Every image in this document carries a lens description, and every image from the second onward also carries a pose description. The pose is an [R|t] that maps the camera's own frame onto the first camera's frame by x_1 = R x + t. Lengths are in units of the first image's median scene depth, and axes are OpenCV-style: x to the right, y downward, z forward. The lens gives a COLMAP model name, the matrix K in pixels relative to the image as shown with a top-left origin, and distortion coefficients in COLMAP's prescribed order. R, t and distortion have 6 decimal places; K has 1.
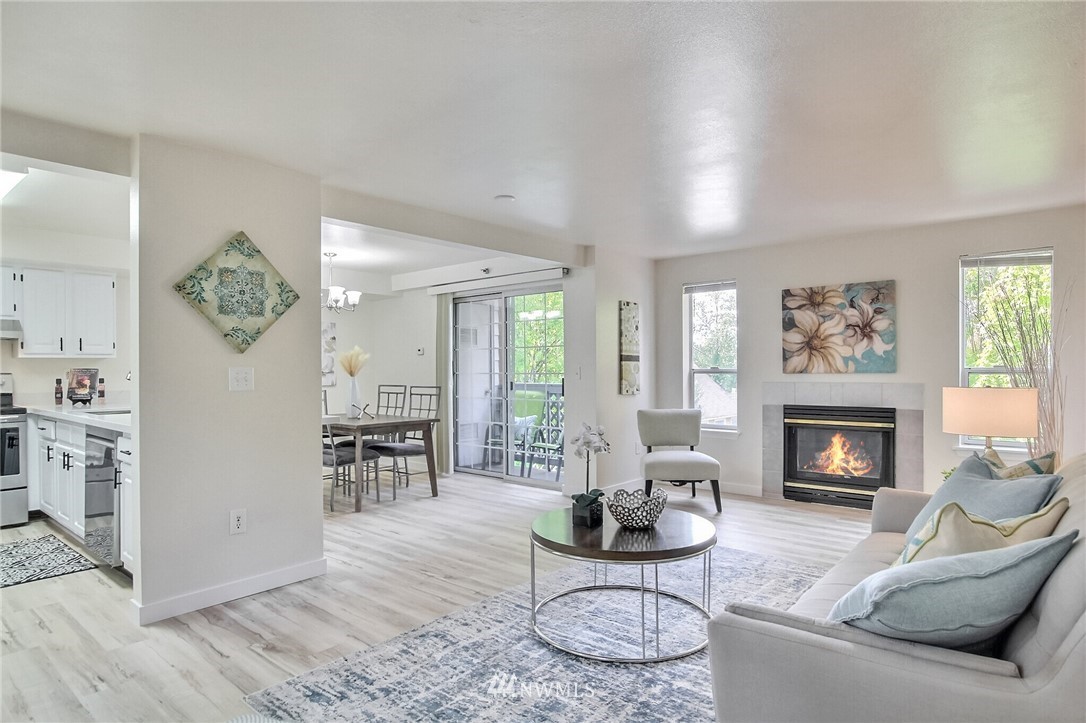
lens RADIAL K [[614.1, 0, 543.9], [0, 614.1, 371.5], [0, 0, 1]] dist [-0.025562, 0.006516]
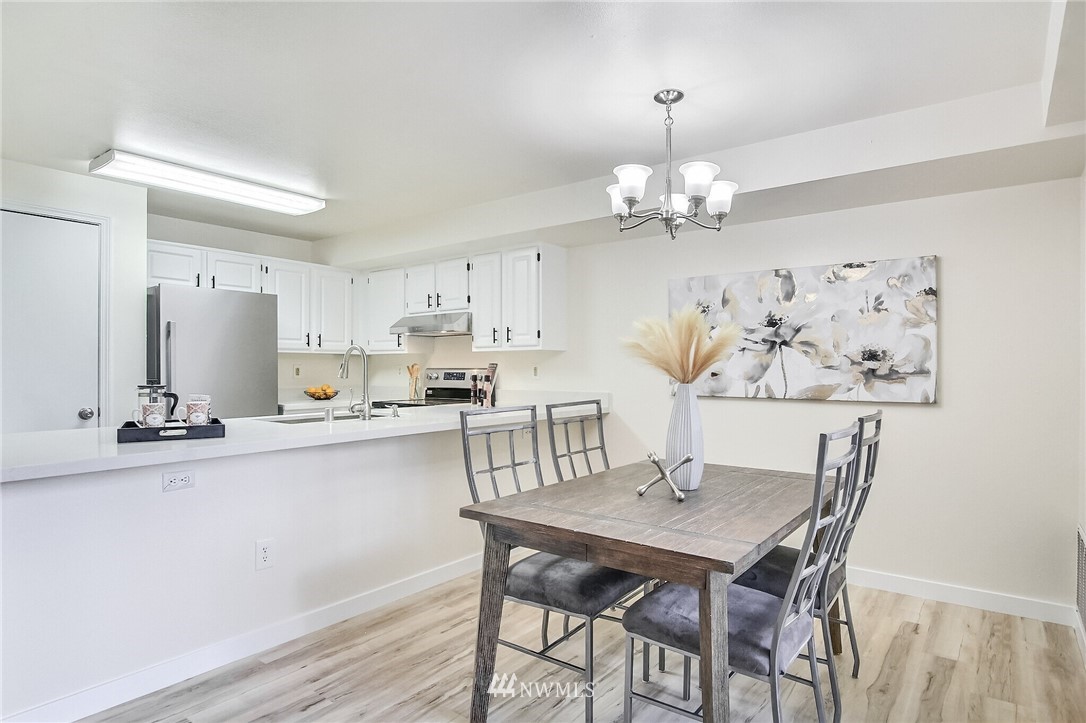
lens RADIAL K [[614.1, 0, 551.6], [0, 614.1, 367.7], [0, 0, 1]] dist [-0.025562, 0.006516]
pose [[0.054560, 0.008312, -0.998476, 0.081588], [-0.004723, 0.999956, 0.008067, -0.005679], [0.998499, 0.004276, 0.054597, 0.923292]]
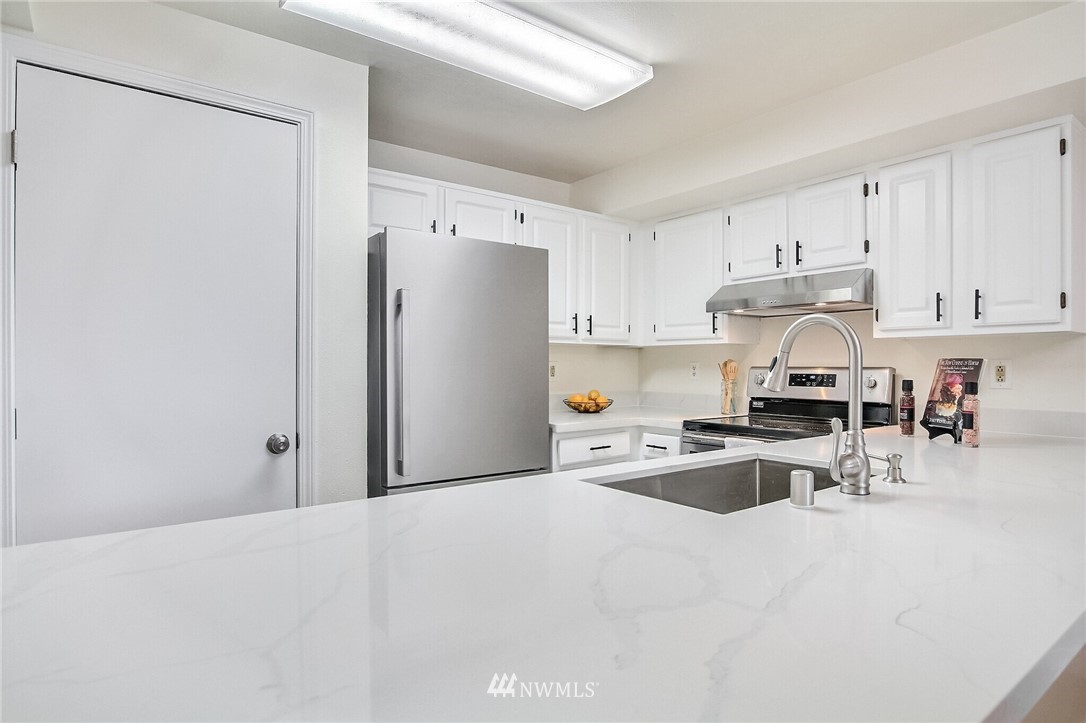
lens RADIAL K [[614.1, 0, 548.8], [0, 614.1, 369.4], [0, 0, 1]] dist [-0.025562, 0.006516]
pose [[-0.209393, 0.014692, -0.977721, -0.239891], [-0.004476, 0.999862, 0.015984, -0.002460], [0.977821, 0.007723, -0.209298, 0.716702]]
